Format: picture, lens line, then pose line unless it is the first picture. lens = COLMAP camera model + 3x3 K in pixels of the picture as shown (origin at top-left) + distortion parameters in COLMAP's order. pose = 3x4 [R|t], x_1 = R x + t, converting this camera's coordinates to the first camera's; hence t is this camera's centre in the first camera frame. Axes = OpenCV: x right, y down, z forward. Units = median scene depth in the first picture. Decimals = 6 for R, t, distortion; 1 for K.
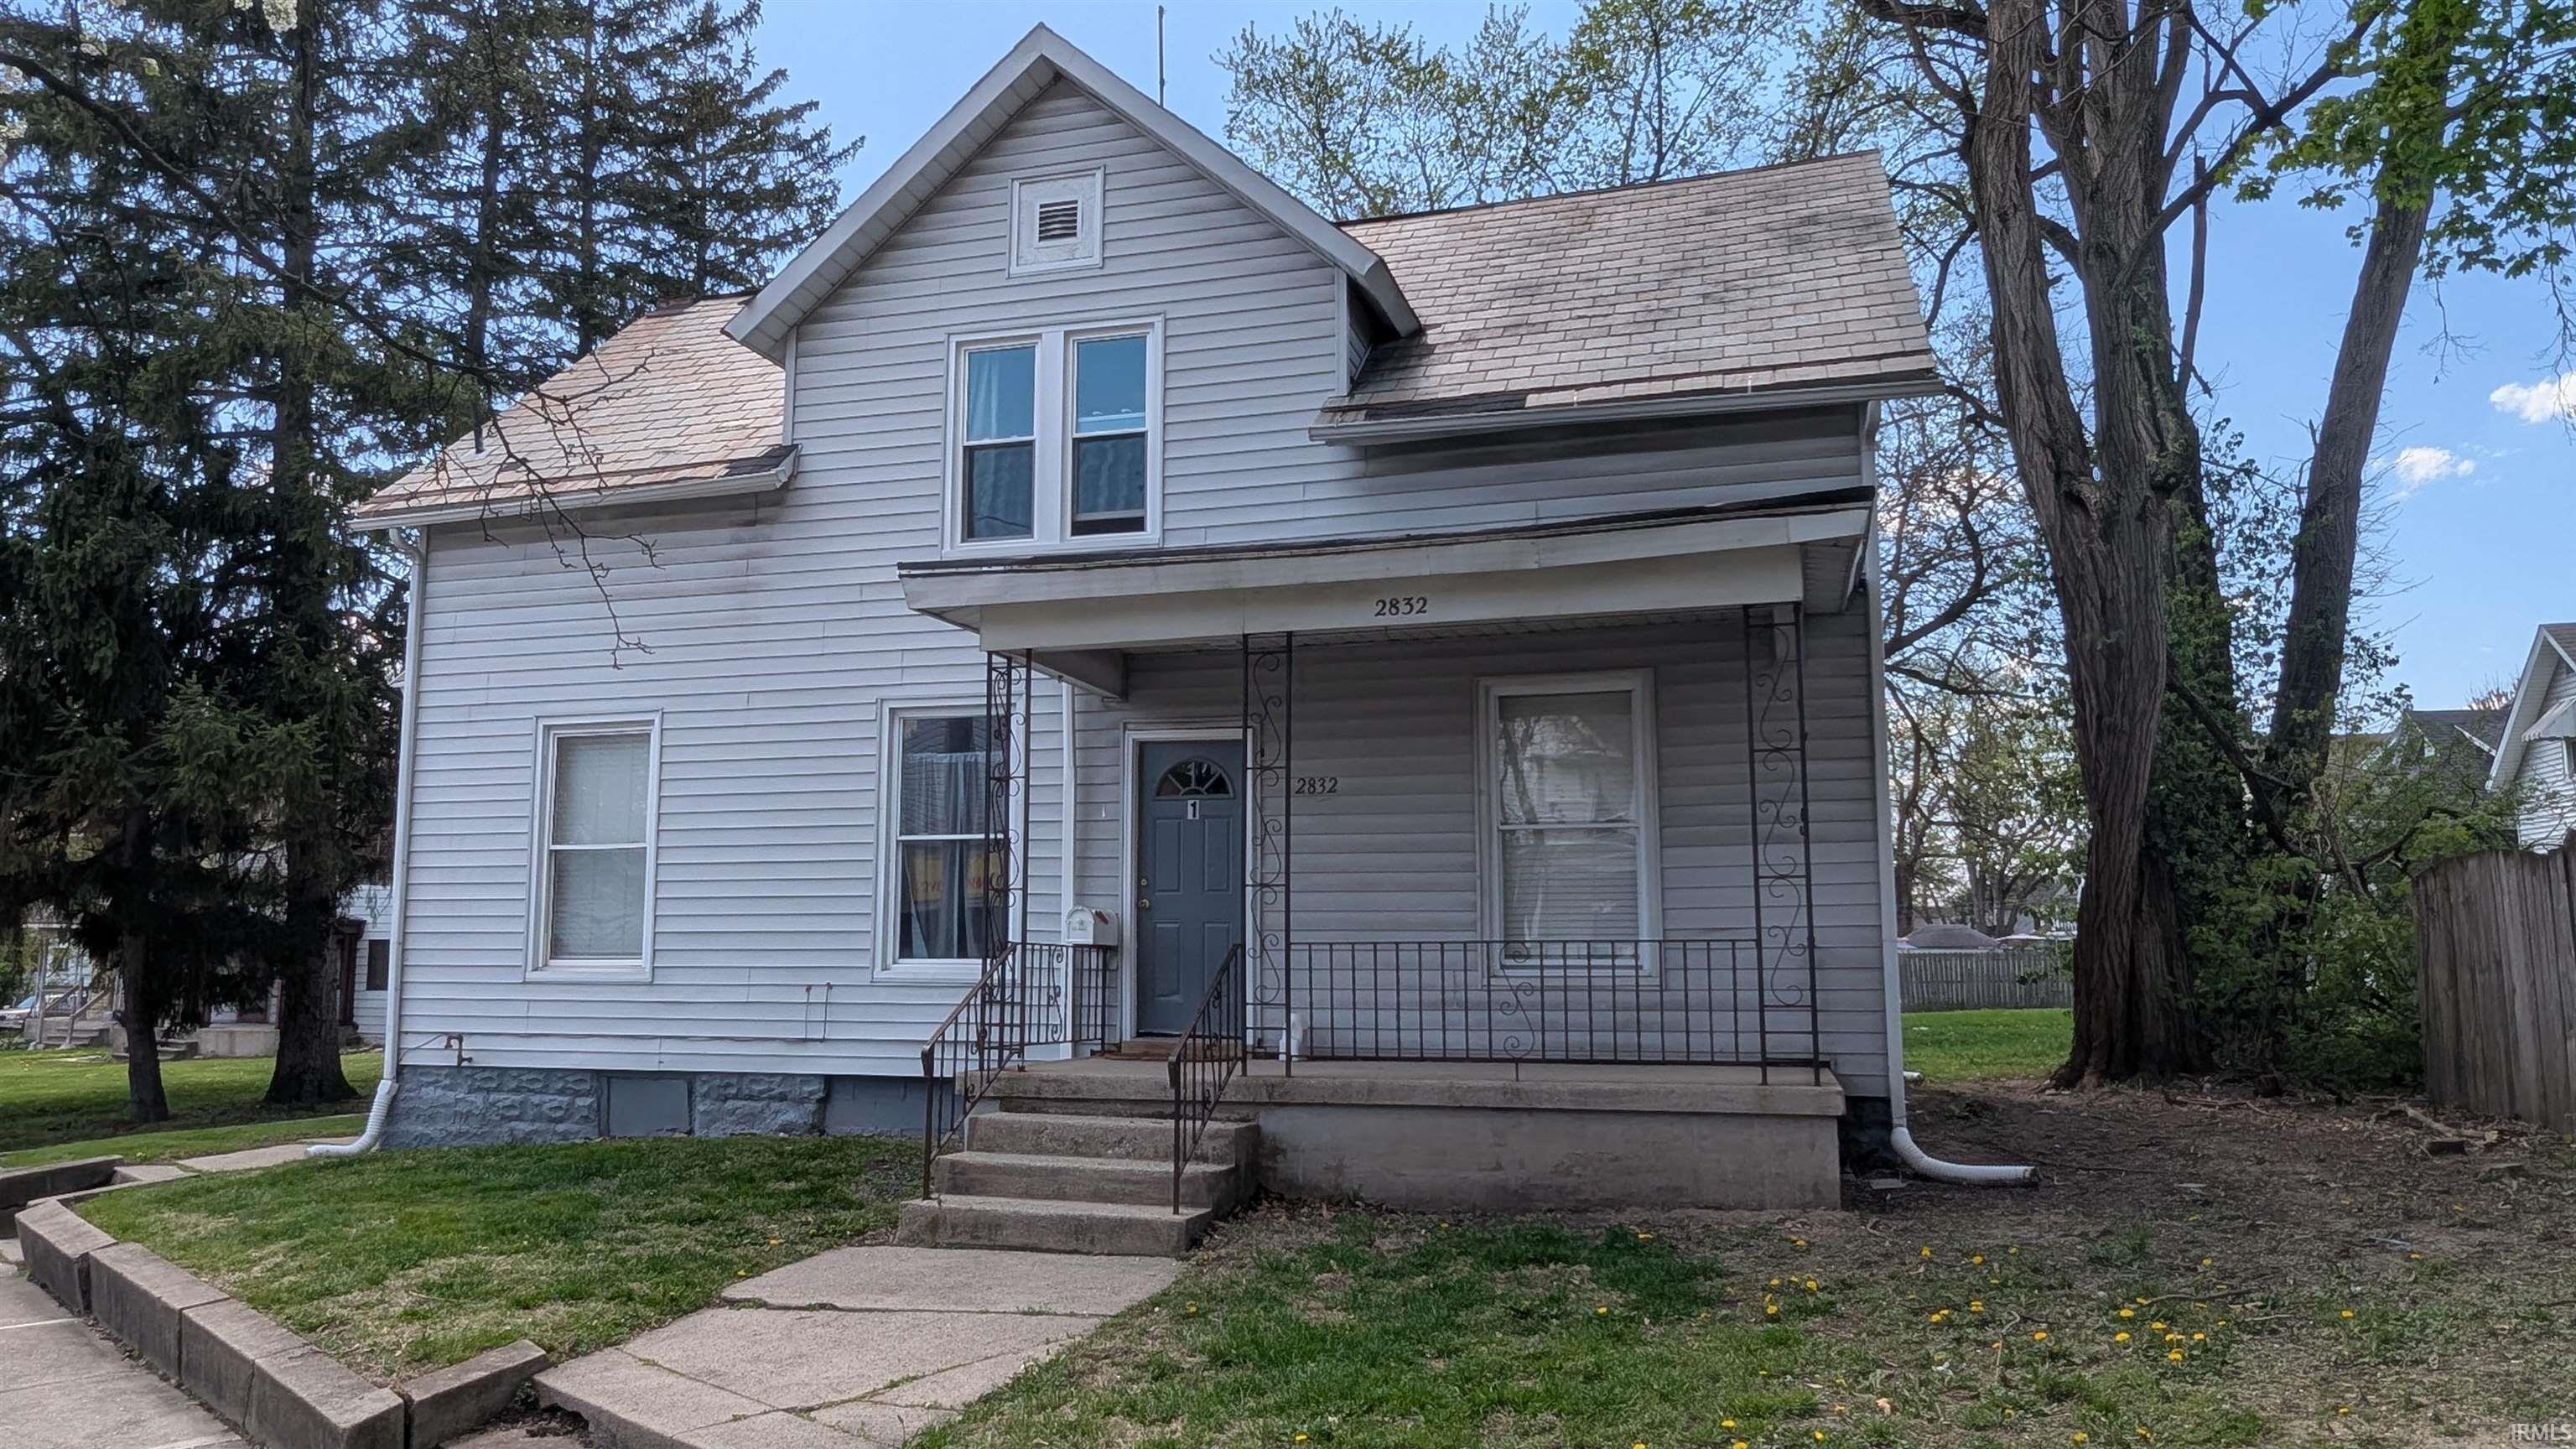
lens RADIAL K [[1666.9, 0, 1288.0], [0, 1666.9, 724.5], [0, 0, 1]] dist [0.003397, 0.000288]
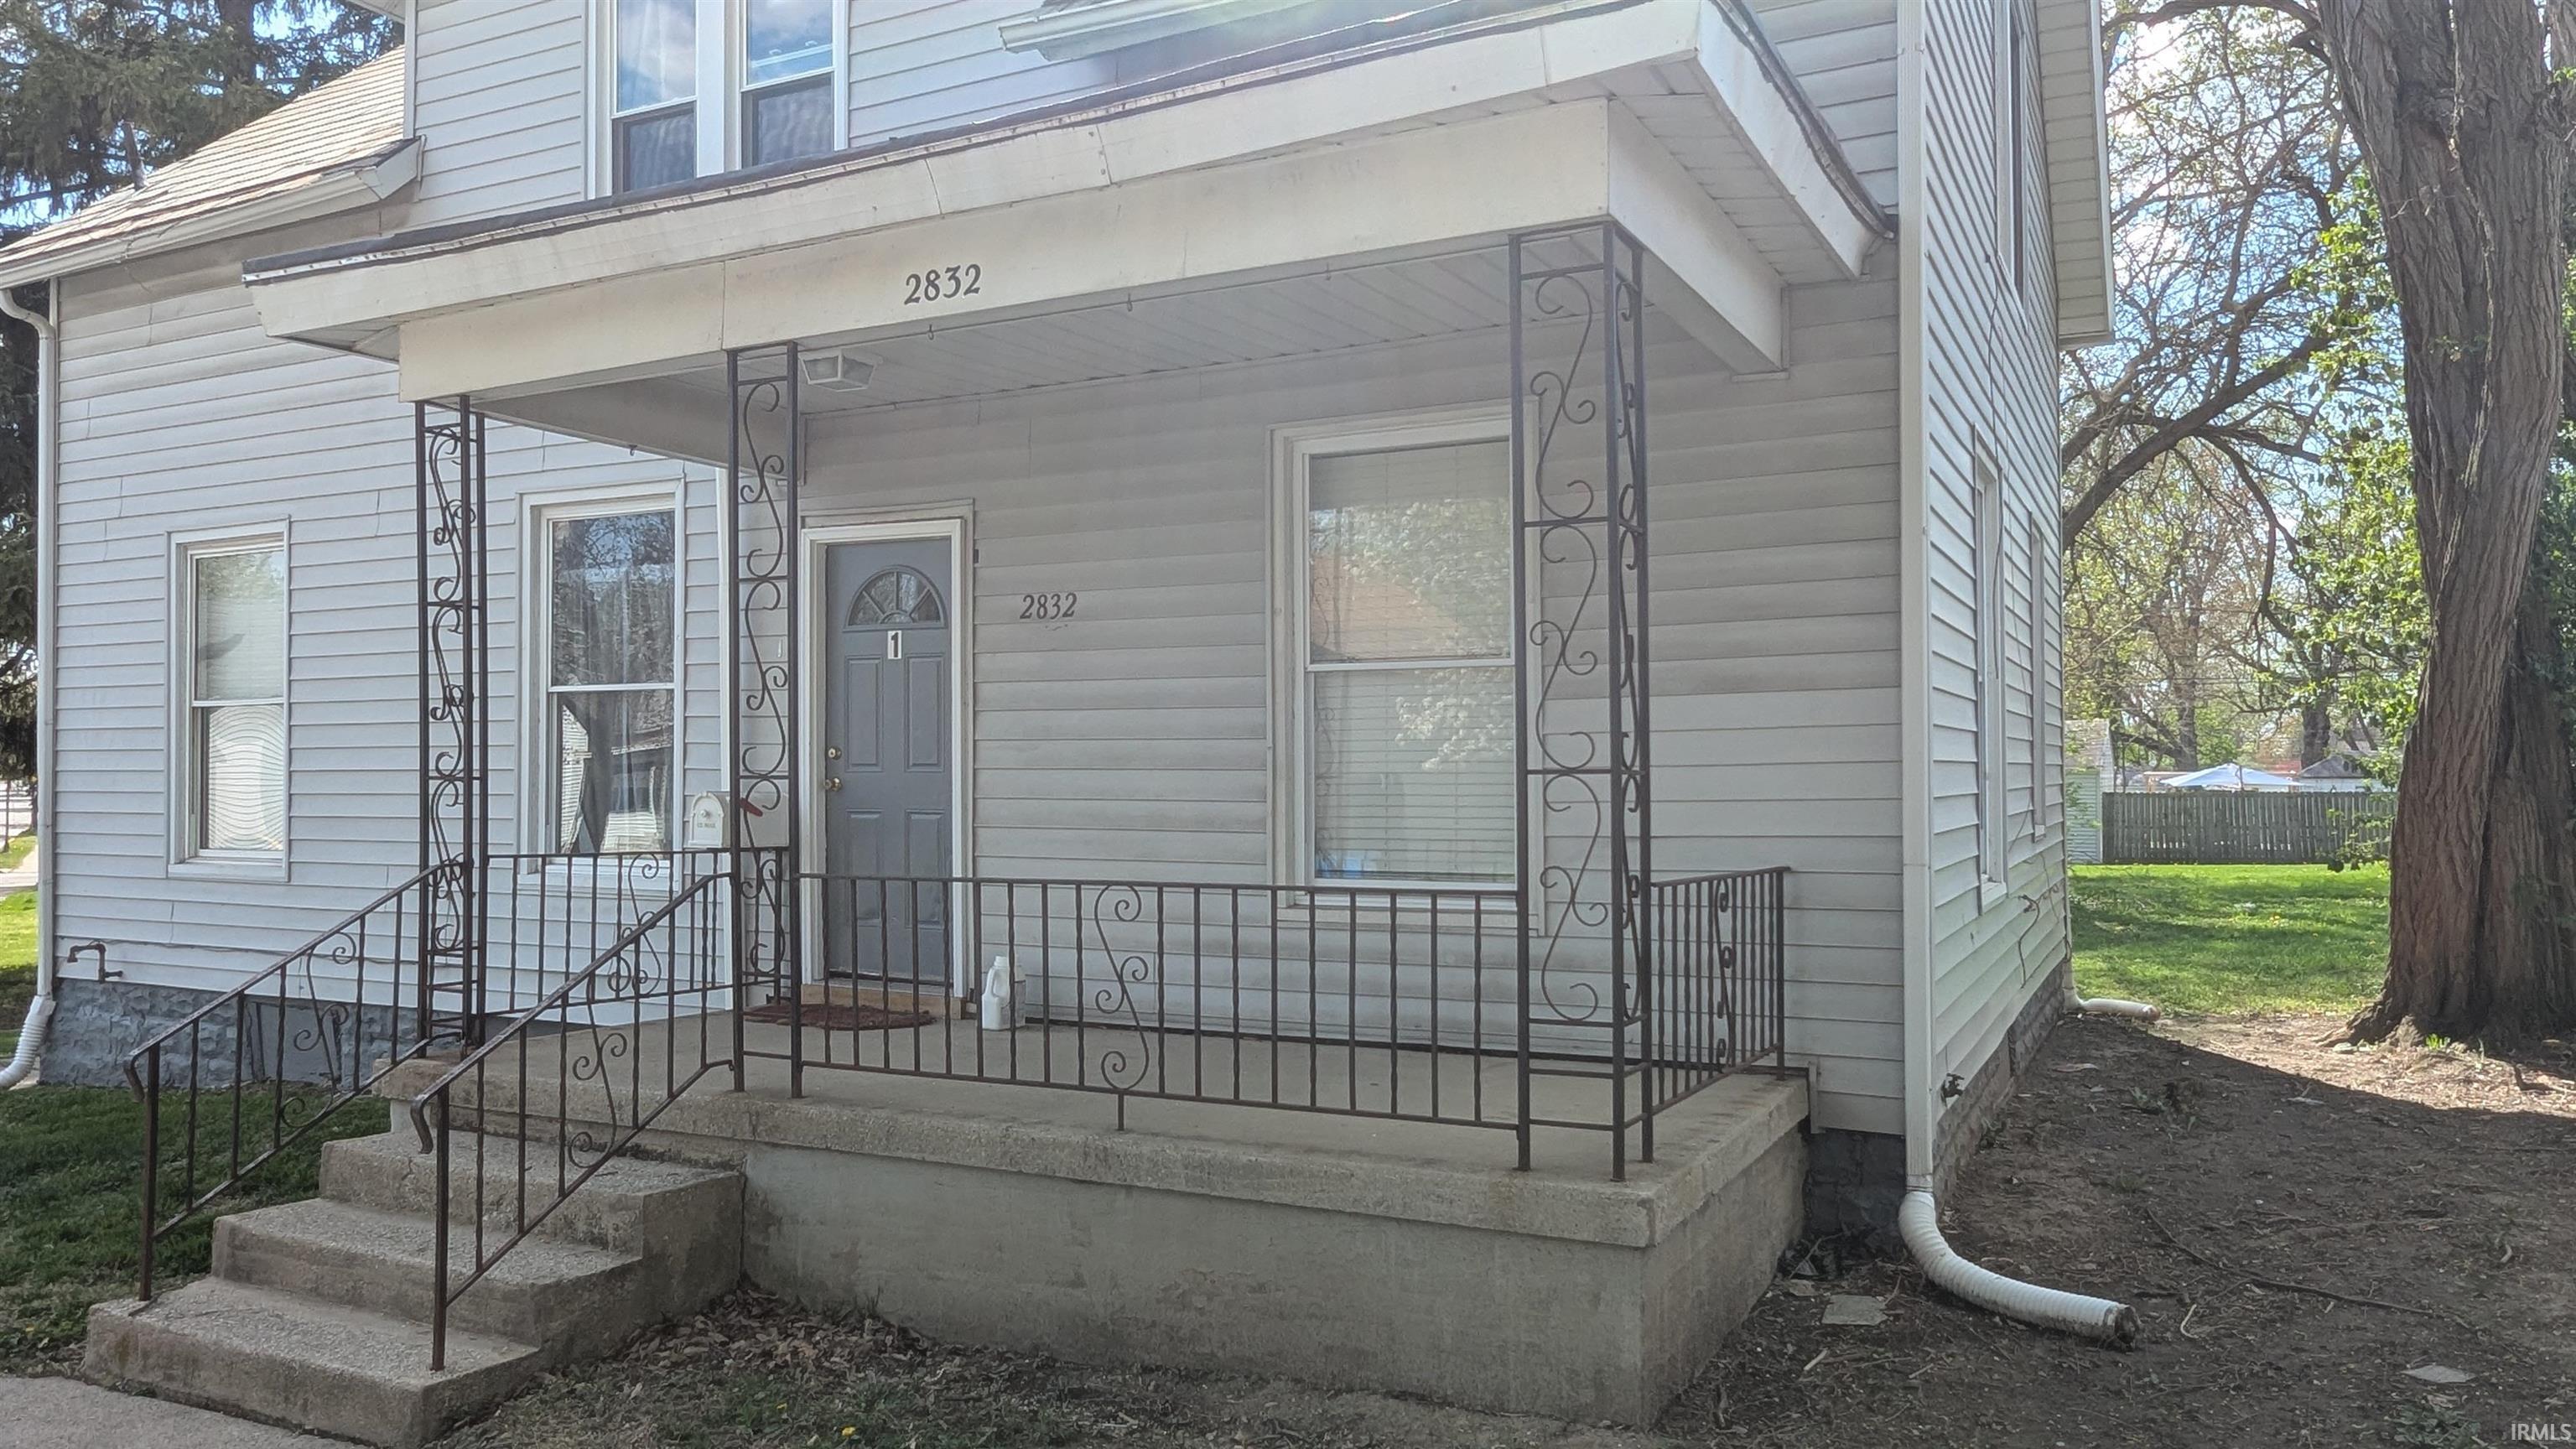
lens RADIAL K [[1774.0, 0, 1288.0], [0, 1774.0, 724.5], [0, 0, 1]] dist [0.007783, 0.001059]
pose [[0.984589, -0.006363, -0.174766, 0.223189], [0.024522, 0.994488, 0.101941, 0.014398], [0.173154, -0.104656, 0.979319, 0.329408]]
